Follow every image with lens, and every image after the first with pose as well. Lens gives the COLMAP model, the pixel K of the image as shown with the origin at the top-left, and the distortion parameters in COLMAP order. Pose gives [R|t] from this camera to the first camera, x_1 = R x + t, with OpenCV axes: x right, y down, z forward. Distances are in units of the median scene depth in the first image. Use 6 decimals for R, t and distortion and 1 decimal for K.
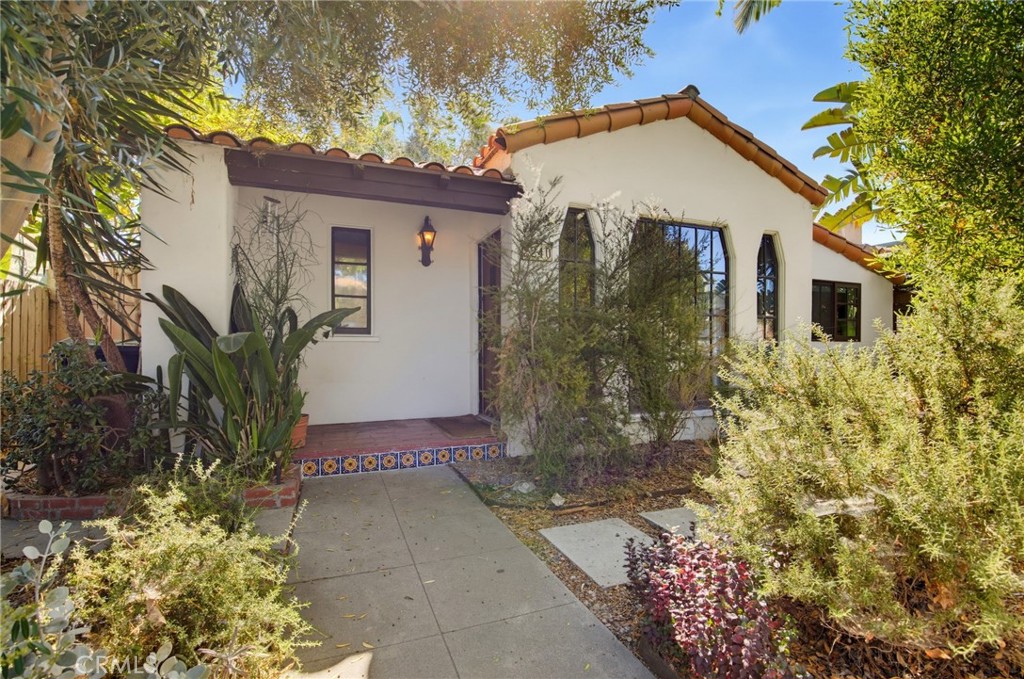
lens RADIAL K [[467.6, 0, 516.3], [0, 467.6, 346.4], [0, 0, 1]] dist [-0.034533, 0.004927]
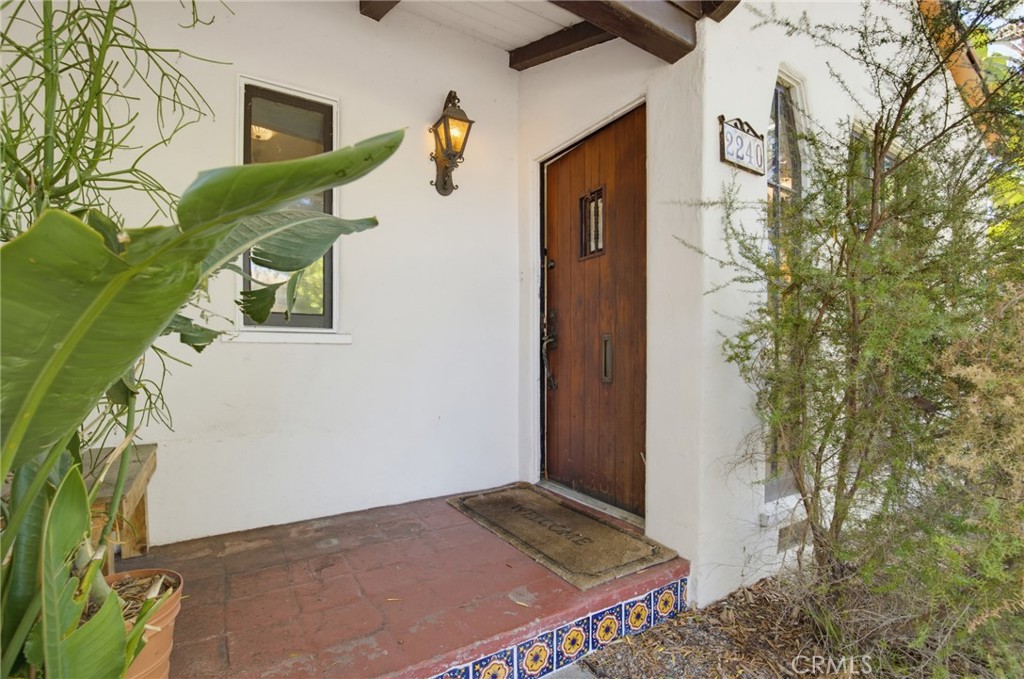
lens RADIAL K [[467.6, 0, 516.3], [0, 467.6, 346.4], [0, 0, 1]] dist [-0.034533, 0.004927]
pose [[0.981138, 0.002902, 0.193286, -0.243044], [-0.001653, 0.999977, -0.006624, -0.004720], [-0.193300, 0.006179, 0.981120, 0.560692]]
